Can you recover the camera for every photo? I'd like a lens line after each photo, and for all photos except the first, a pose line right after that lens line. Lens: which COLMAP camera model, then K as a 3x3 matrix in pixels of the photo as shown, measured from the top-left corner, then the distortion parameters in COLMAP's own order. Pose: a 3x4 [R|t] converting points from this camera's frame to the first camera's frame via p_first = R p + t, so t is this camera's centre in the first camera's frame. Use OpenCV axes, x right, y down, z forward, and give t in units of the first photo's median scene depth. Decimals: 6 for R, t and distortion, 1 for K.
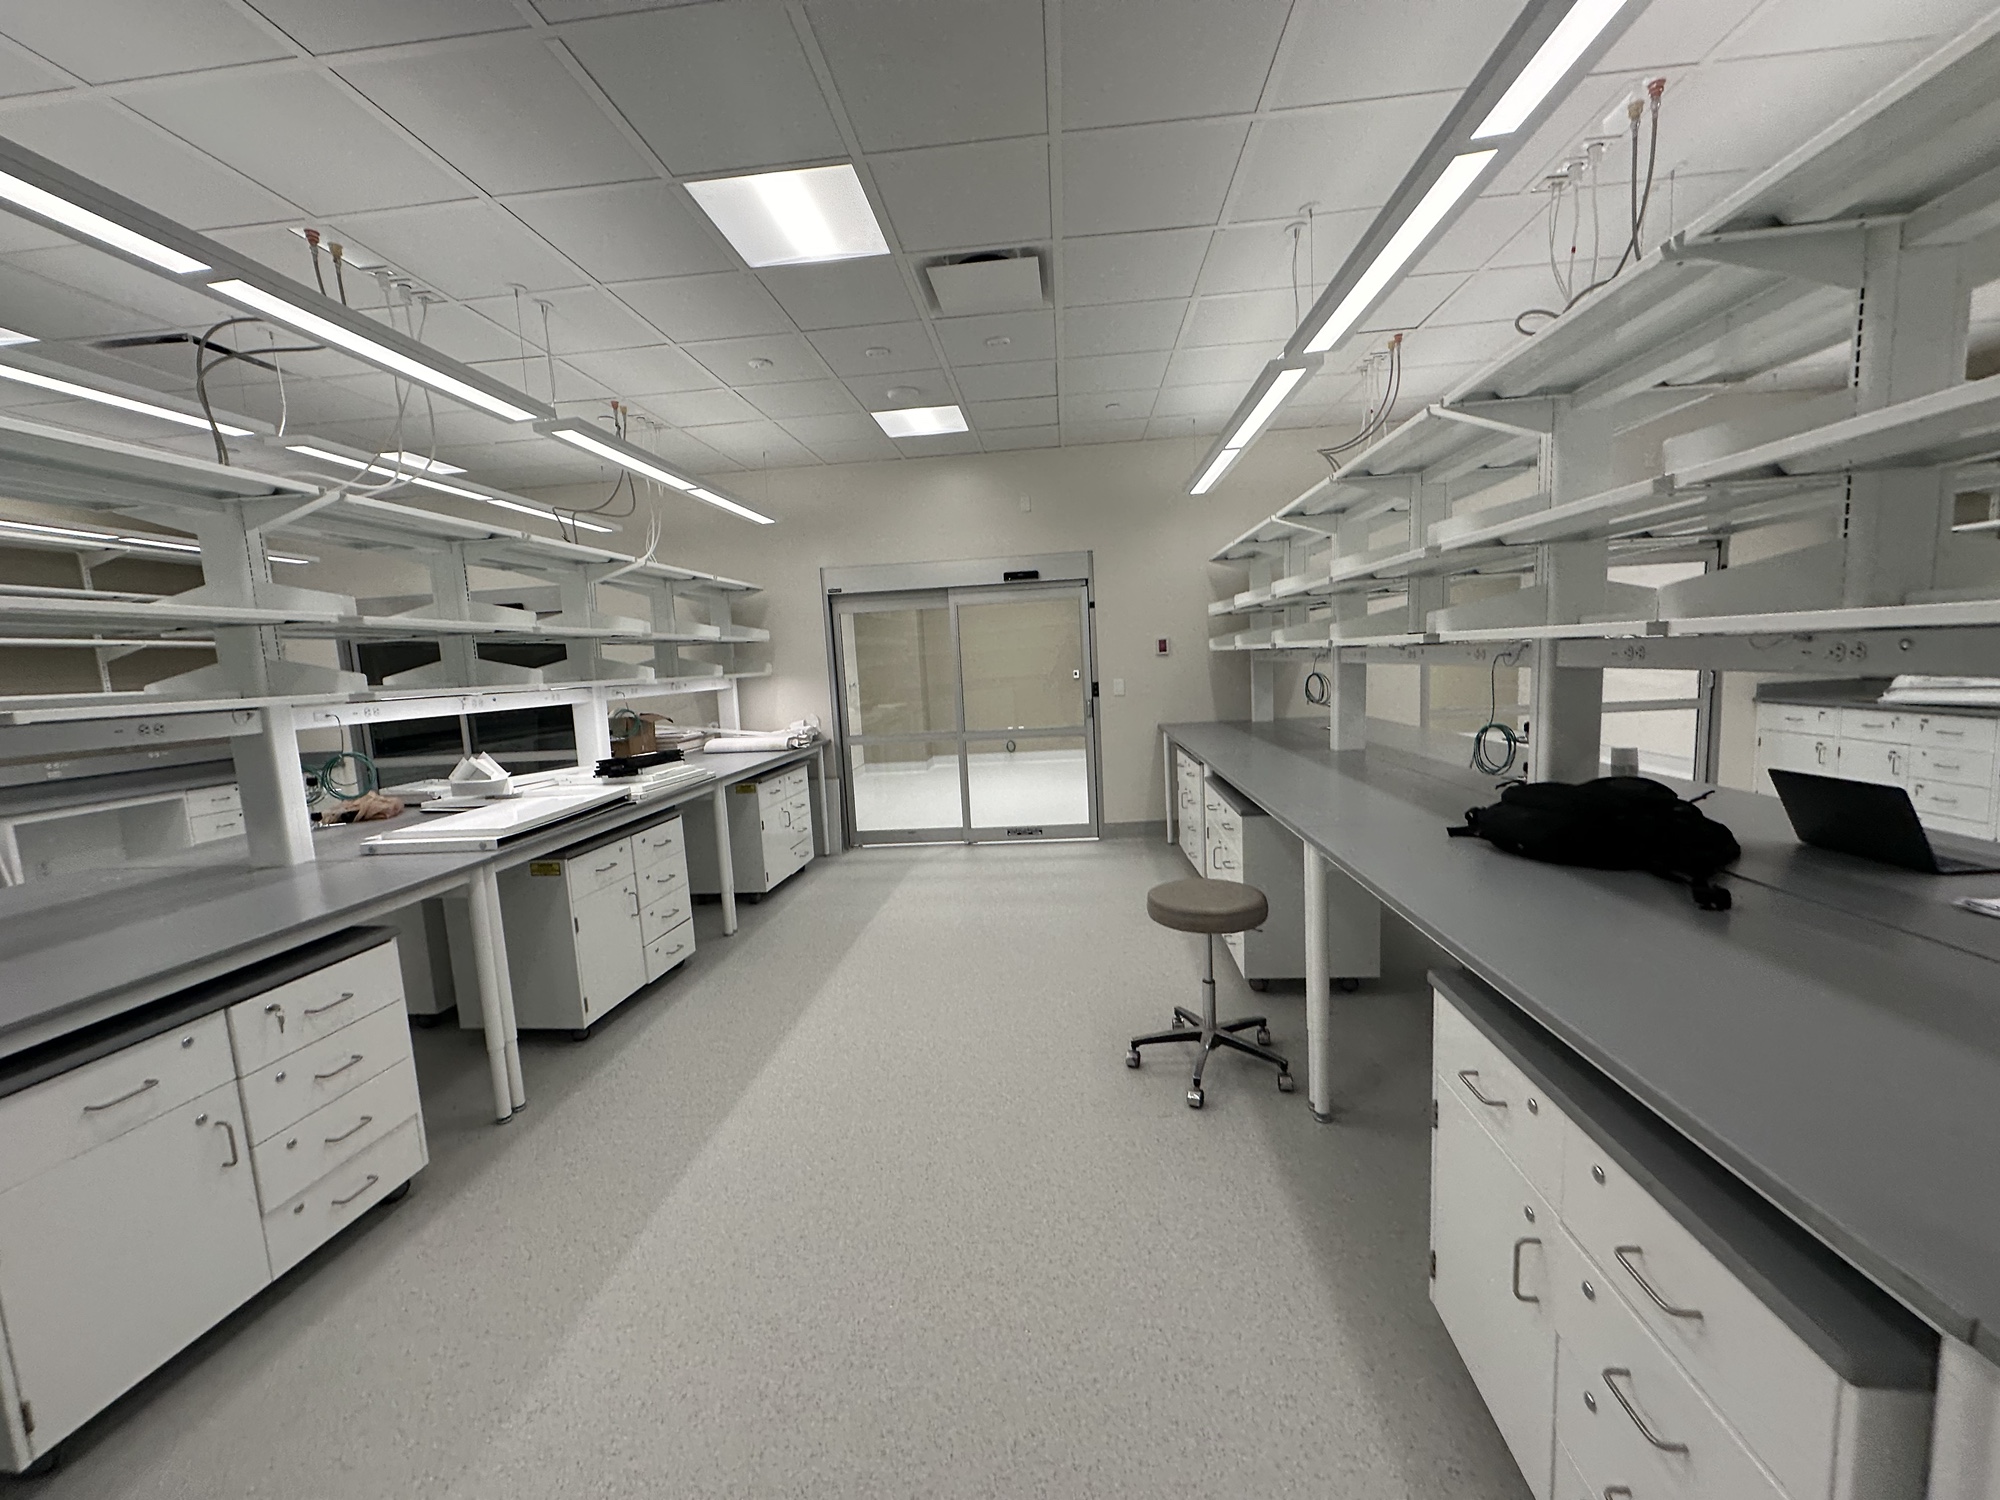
lens RADIAL K [[797.1, 0, 993.3], [0, 797.1, 751.2], [0, 0, 1]] dist [-0.001182, 0.000725]
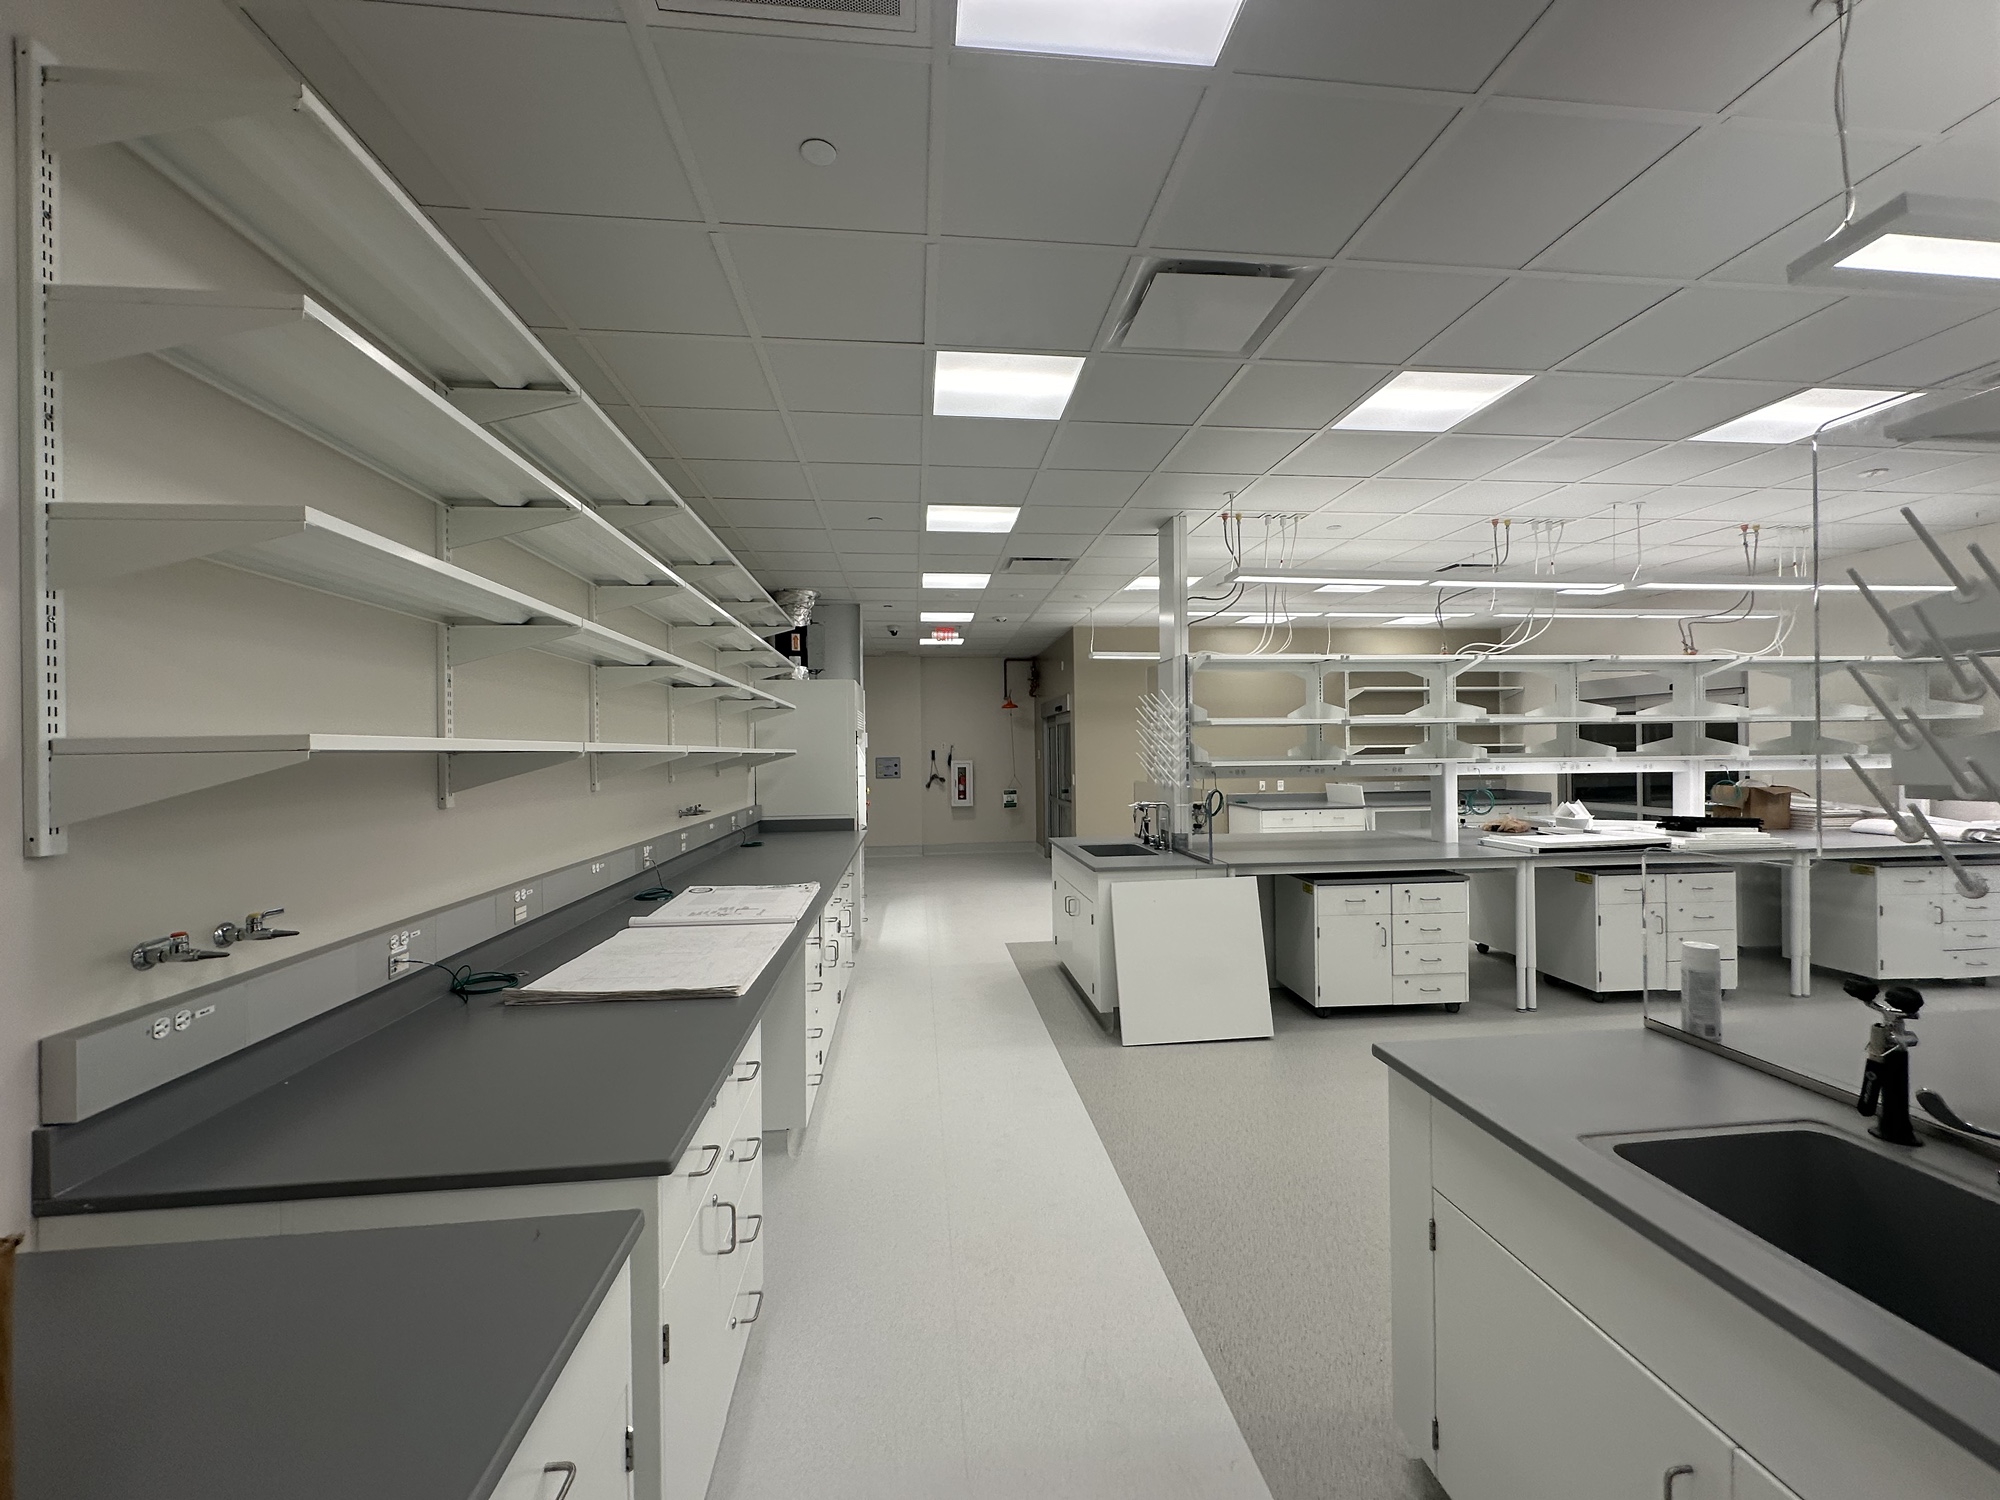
lens RADIAL K [[797.1, 0, 997.8], [0, 797.1, 746.4], [0, 0, 1]] dist [-0.001182, 0.000725]
pose [[0.194219, 0.046838, -0.979839, 0.703340], [-0.110418, 0.993555, 0.025607, -0.019306], [0.974724, 0.103219, 0.198140, -0.425184]]
